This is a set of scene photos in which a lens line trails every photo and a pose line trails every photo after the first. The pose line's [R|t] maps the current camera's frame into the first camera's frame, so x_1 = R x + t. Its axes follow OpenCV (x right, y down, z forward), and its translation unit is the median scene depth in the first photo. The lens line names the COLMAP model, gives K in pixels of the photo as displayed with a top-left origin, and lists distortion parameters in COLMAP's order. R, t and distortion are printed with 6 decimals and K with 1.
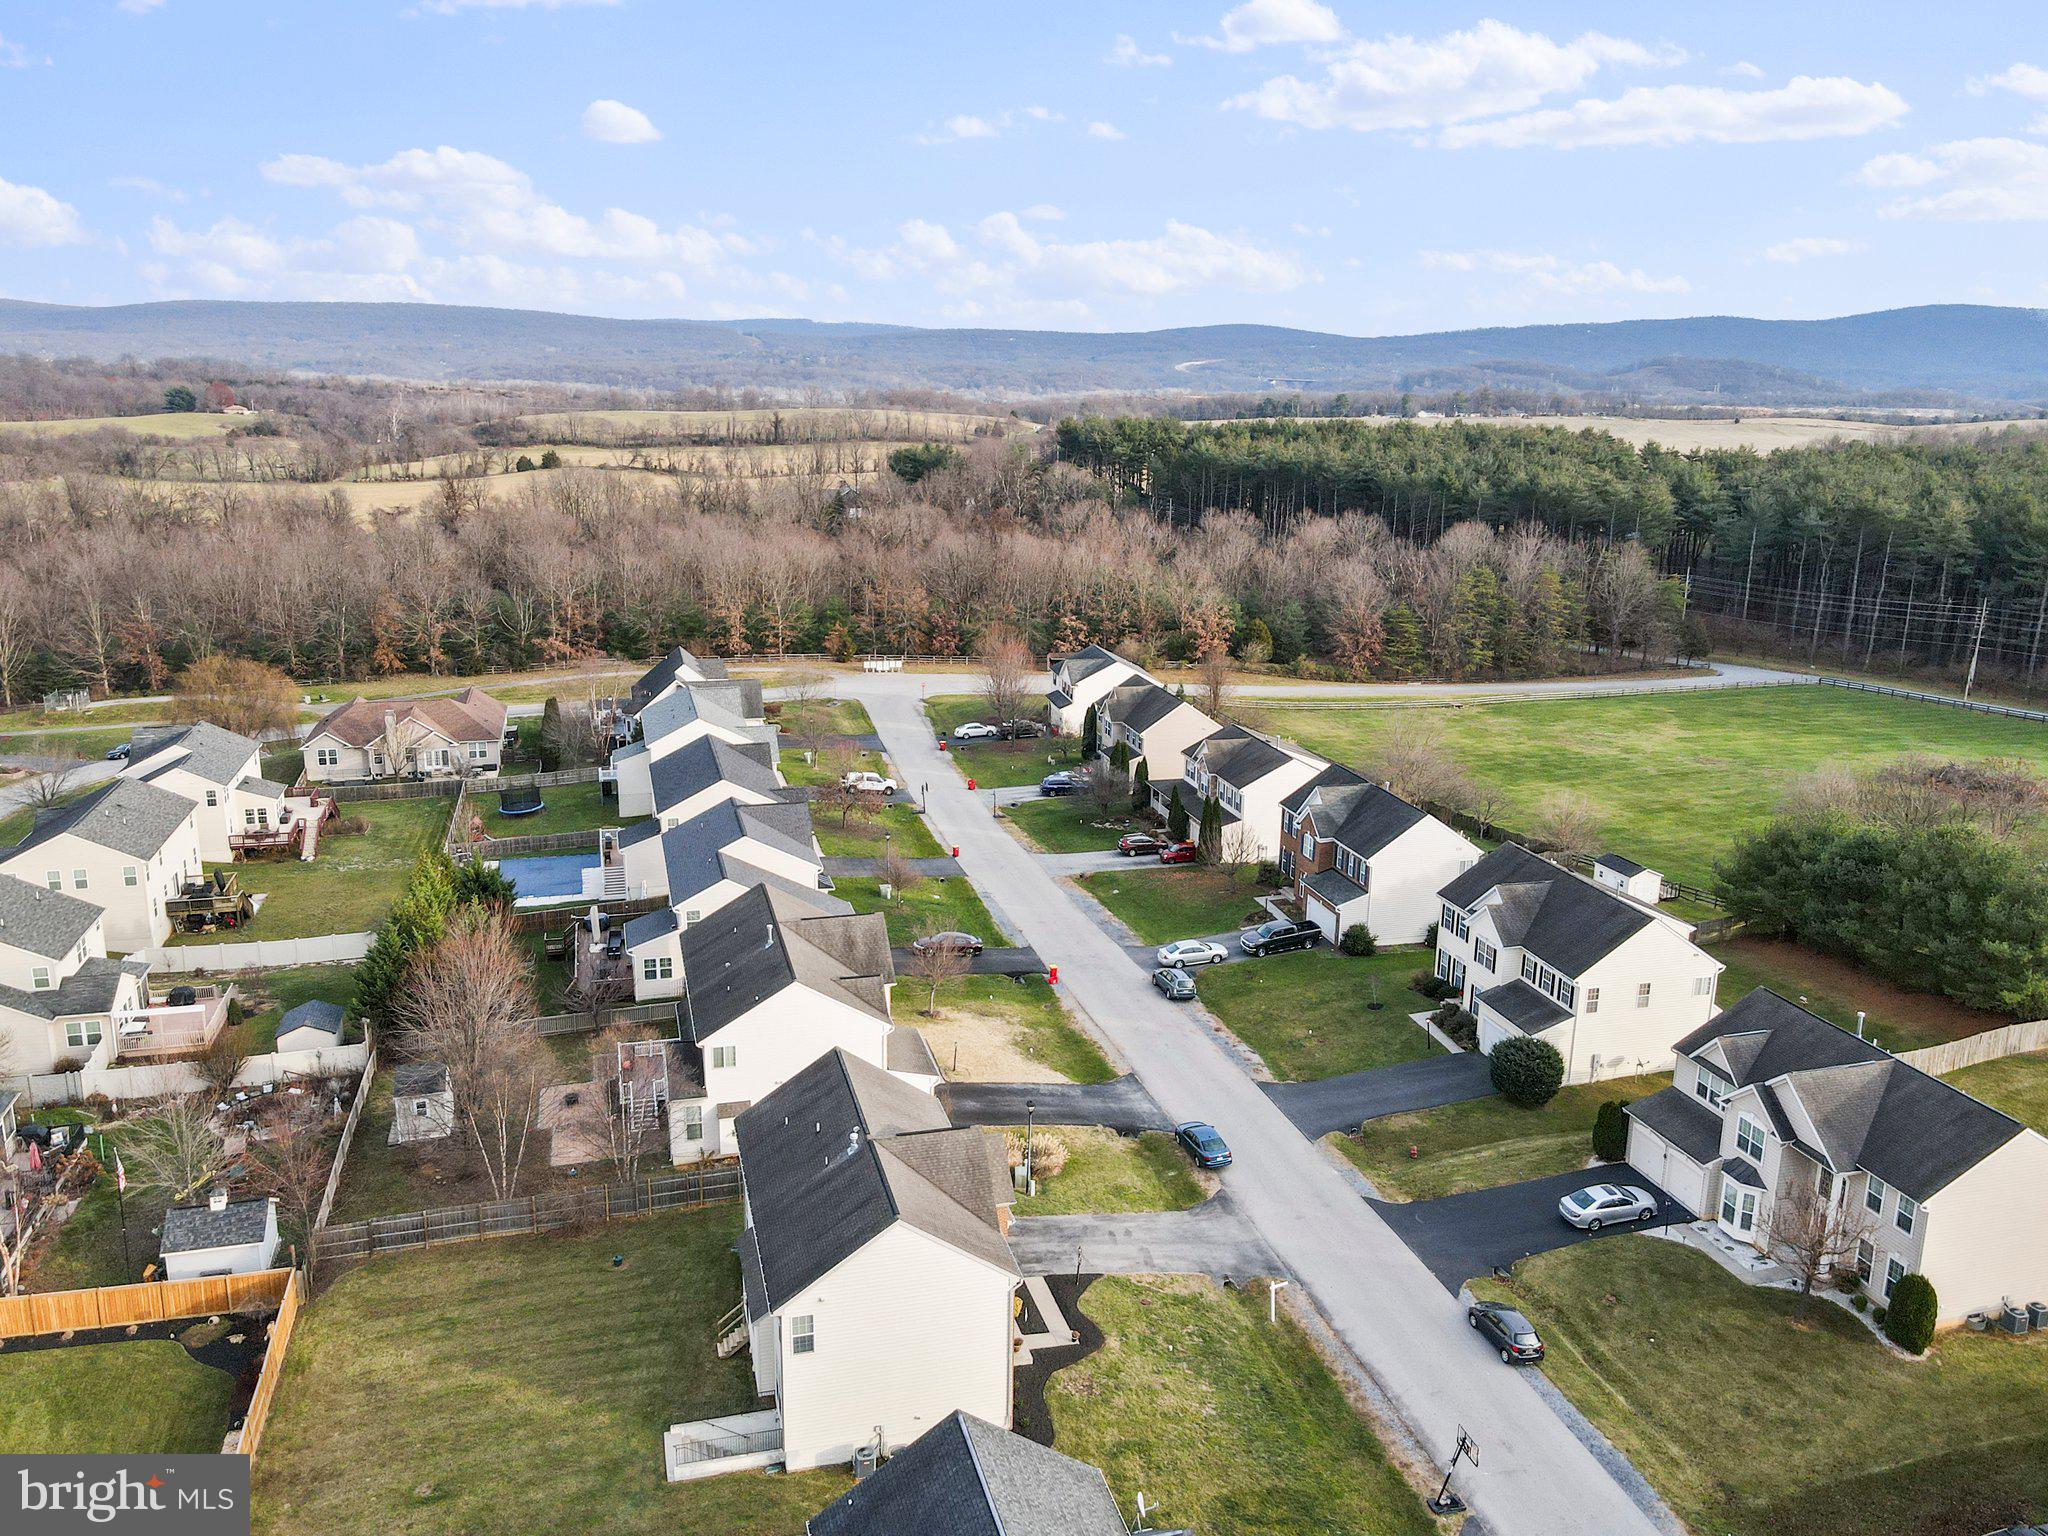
lens RADIAL K [[1564.6, 0, 1024.0], [0, 1564.6, 768.0], [0, 0, 1]] dist [0.009380, 0.016251]
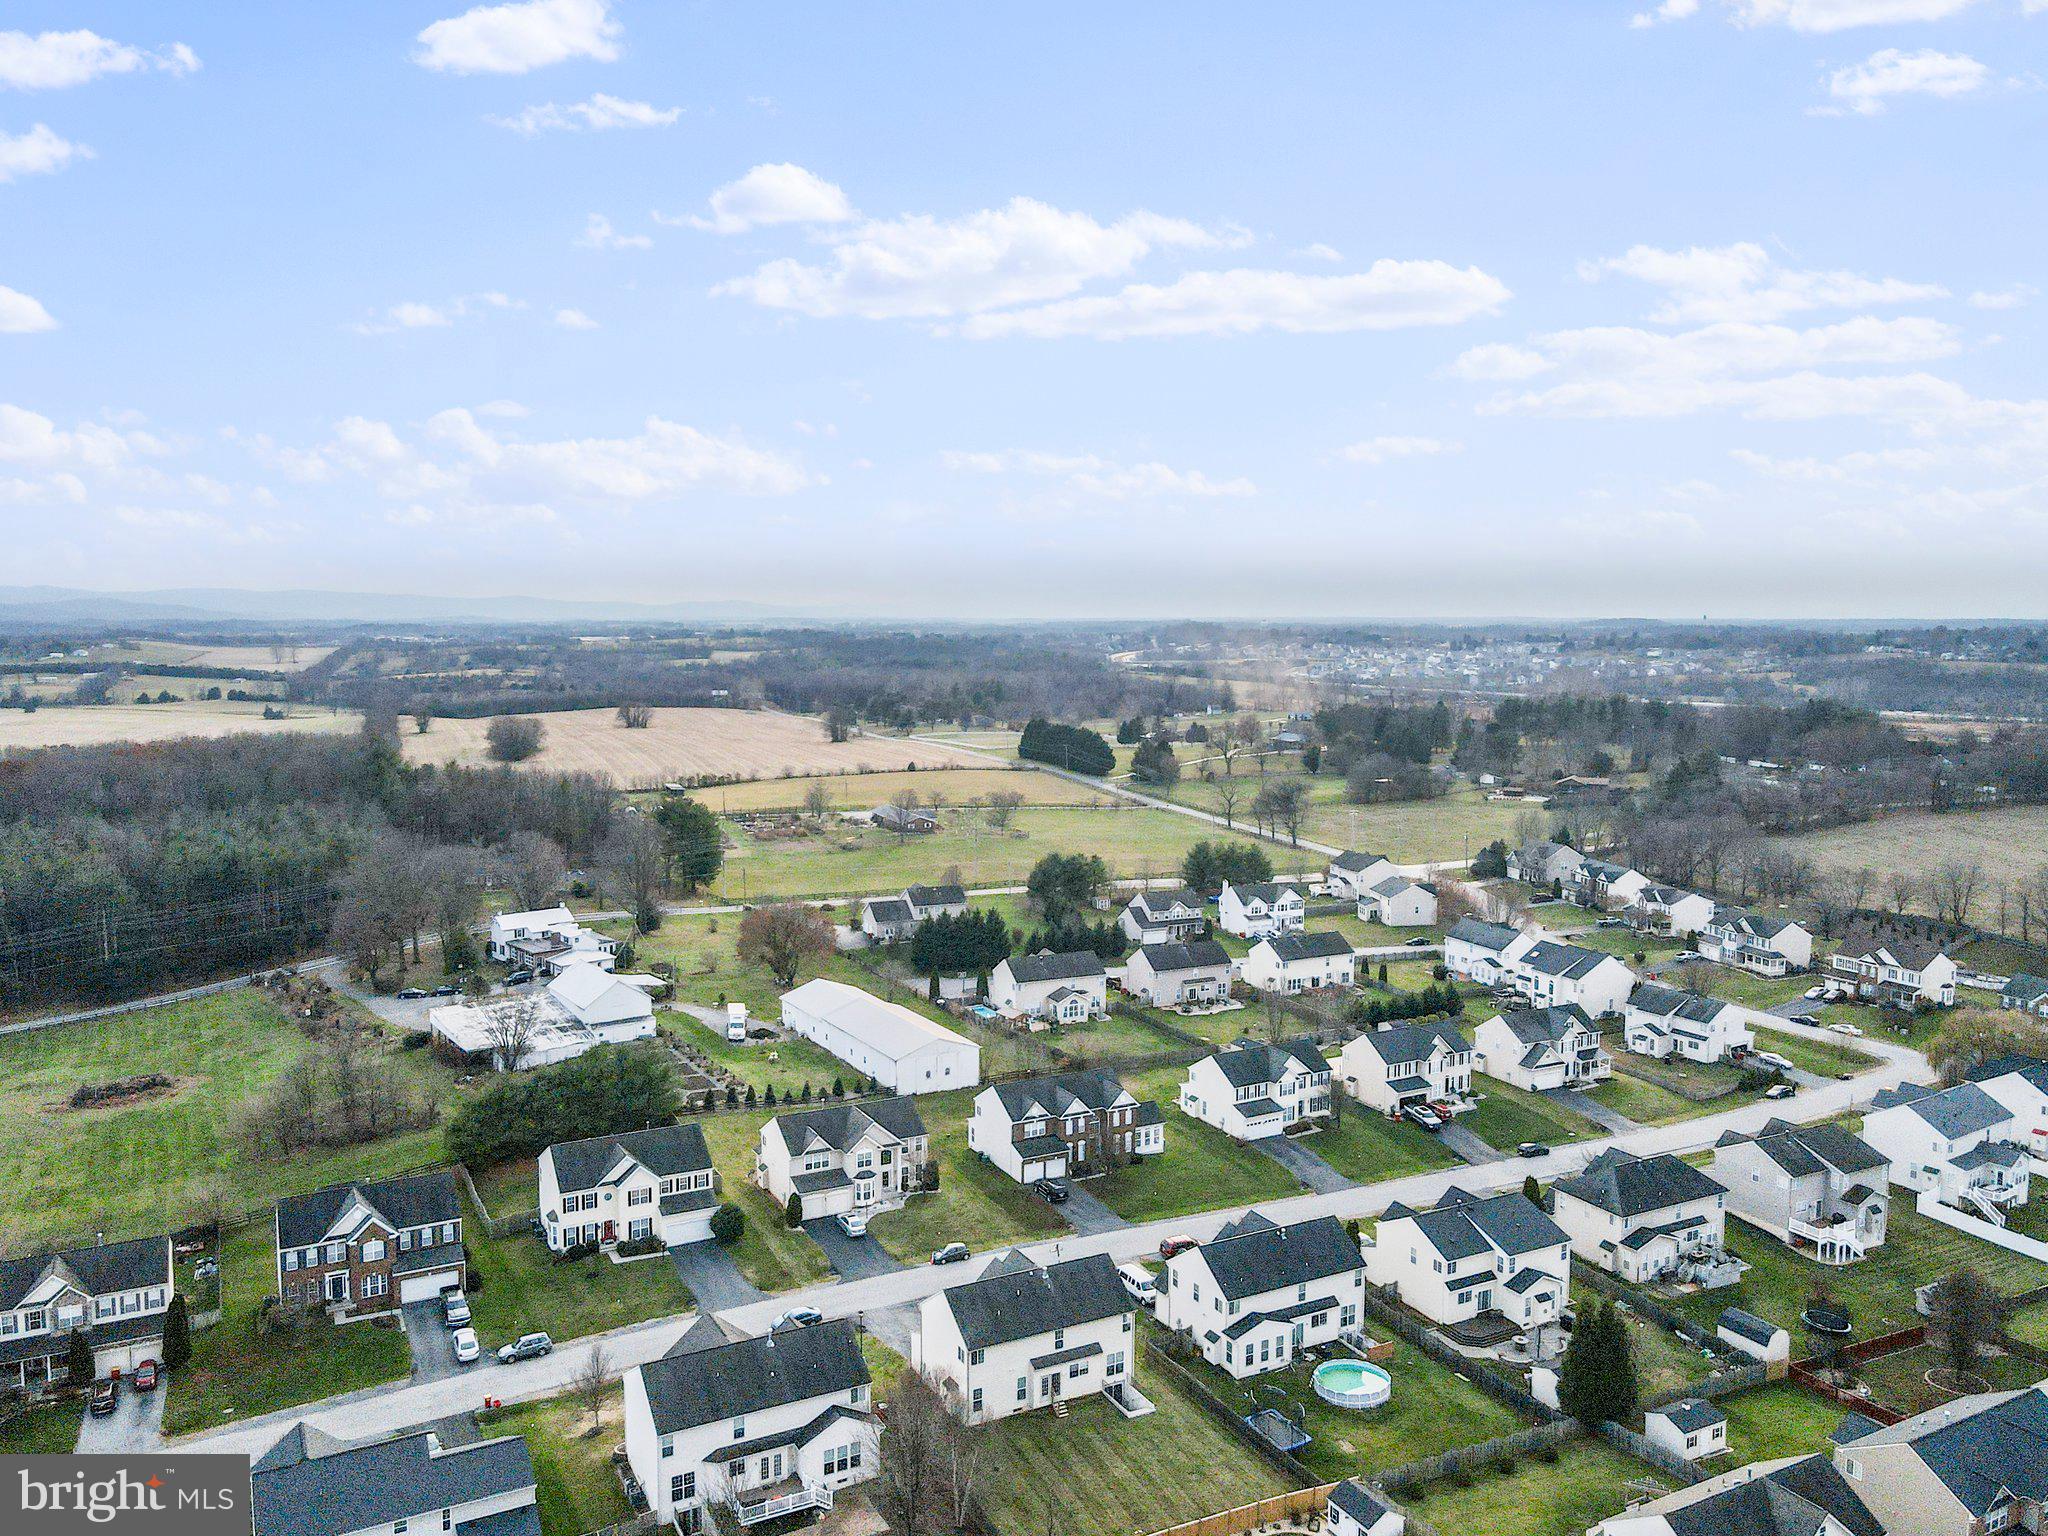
lens RADIAL K [[1523.1, 0, 1028.7], [0, 1523.1, 760.4], [0, 0, 1]] dist [-0.006264, 0.037854]
pose [[-0.221627, -0.110945, 0.968800, -1.083661], [0.236682, 0.957677, 0.163816, -0.405928], [-0.945972, 0.265603, -0.185989, 0.669029]]
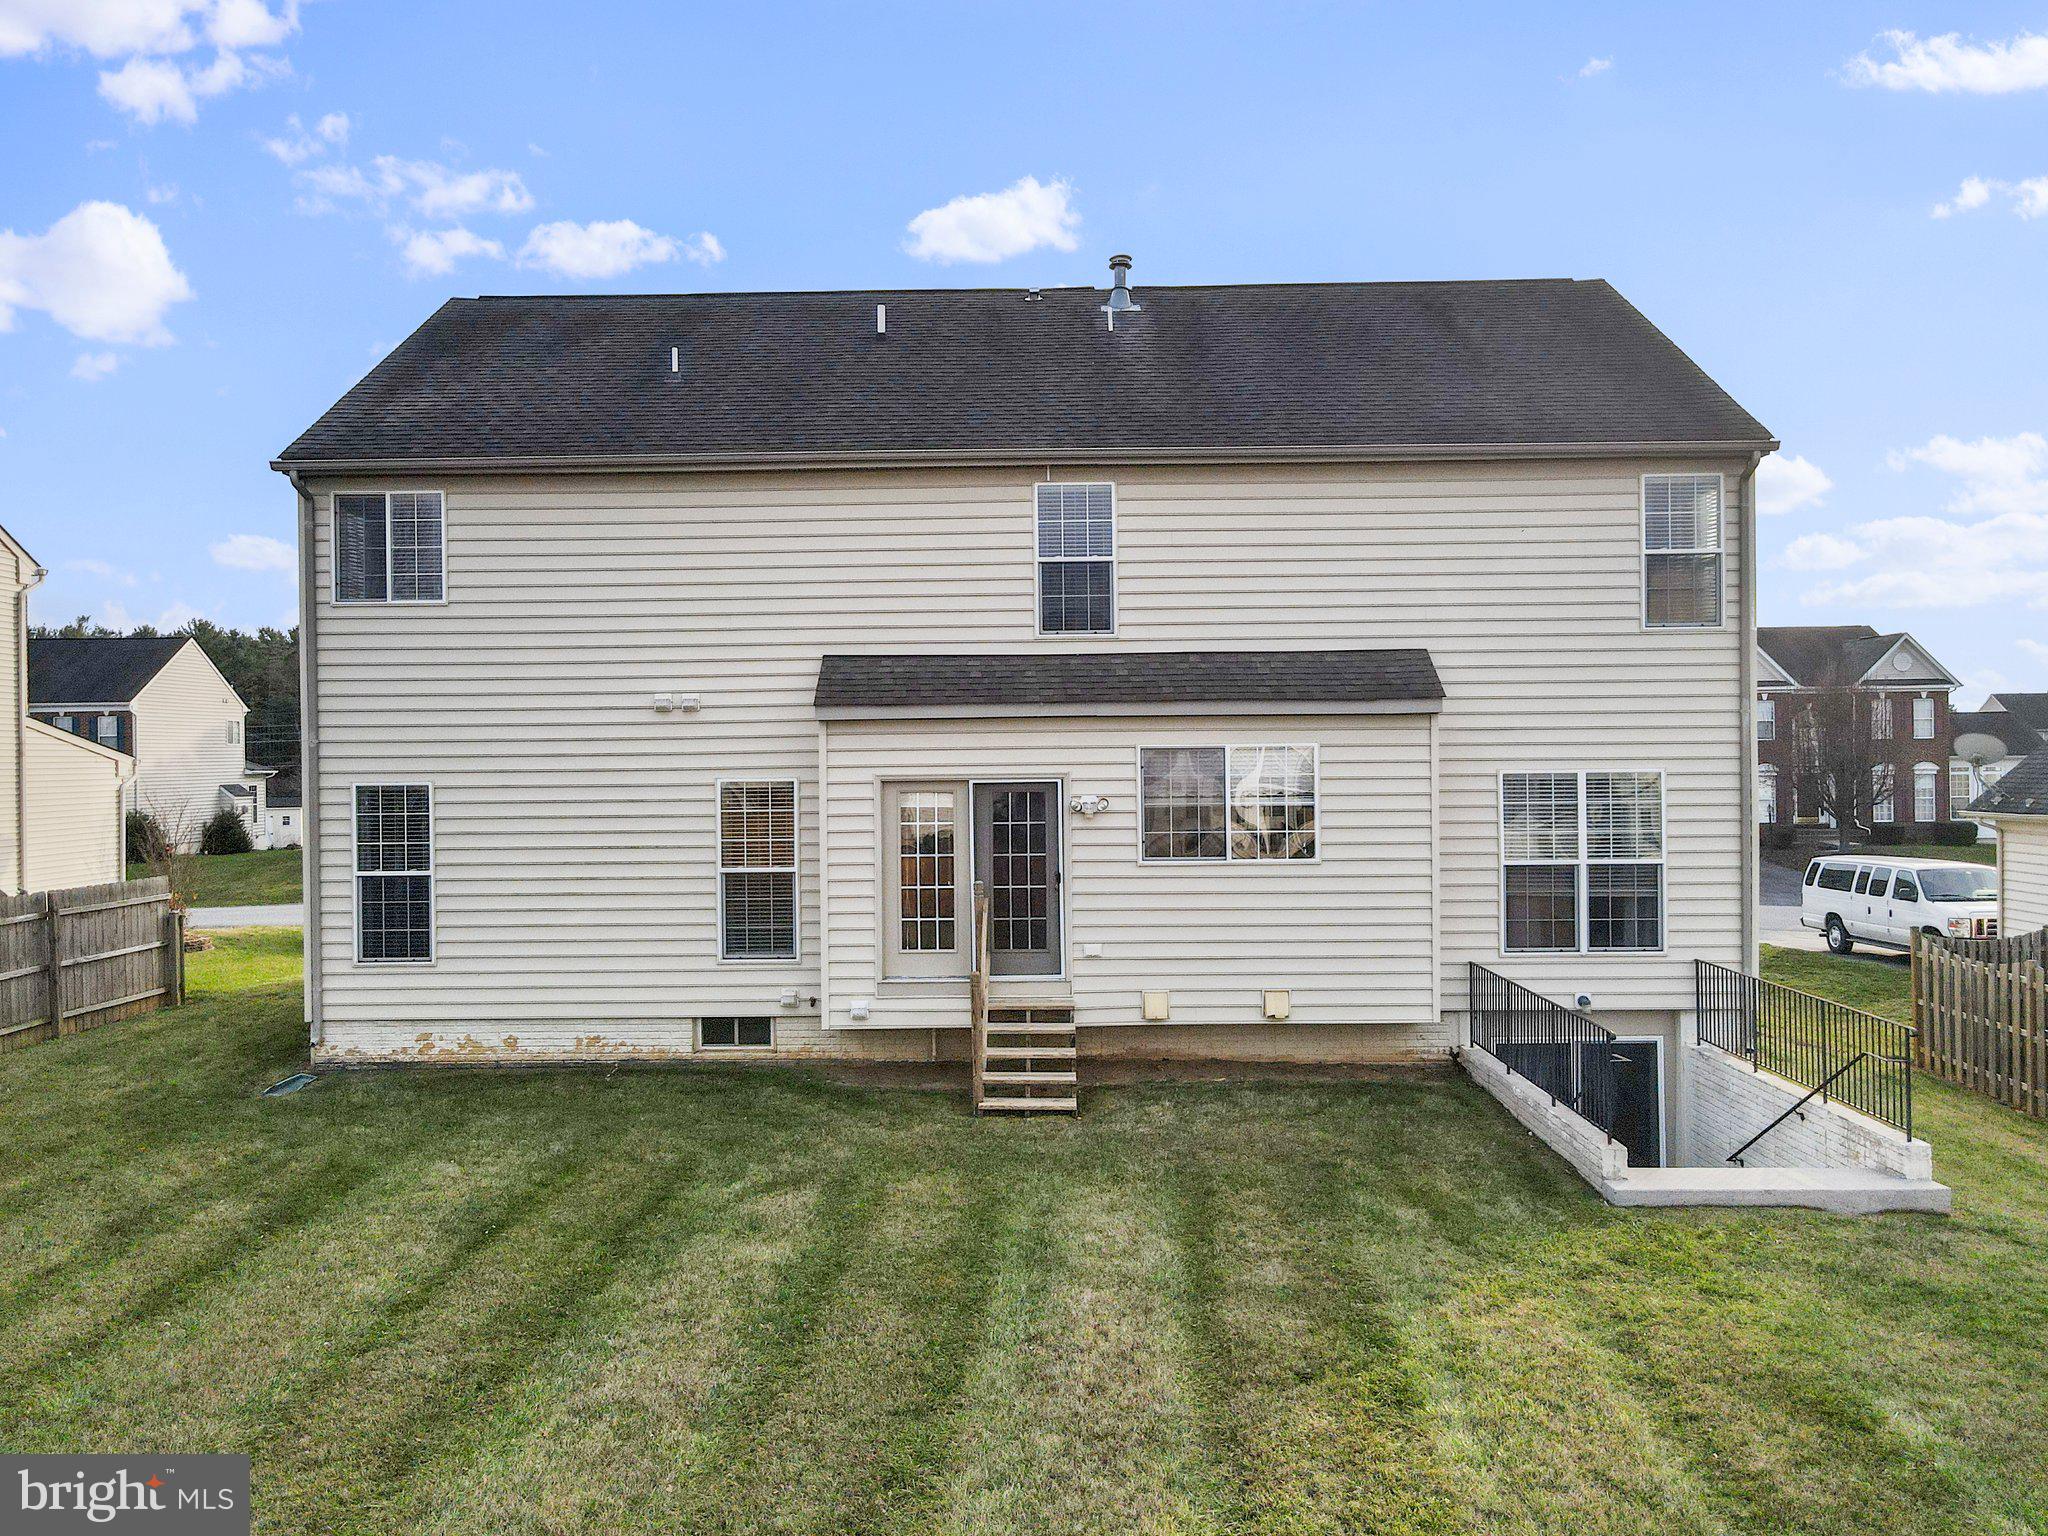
lens RADIAL K [[1504.0, 0, 1024.3], [0, 1504.0, 756.5], [0, 0, 1]] dist [-0.000385, 0.028659]
pose [[0.279867, -0.025149, 0.959709, -0.229235], [0.255604, 0.965527, -0.049237, 0.189320], [-0.925387, 0.259085, 0.276647, 0.528186]]
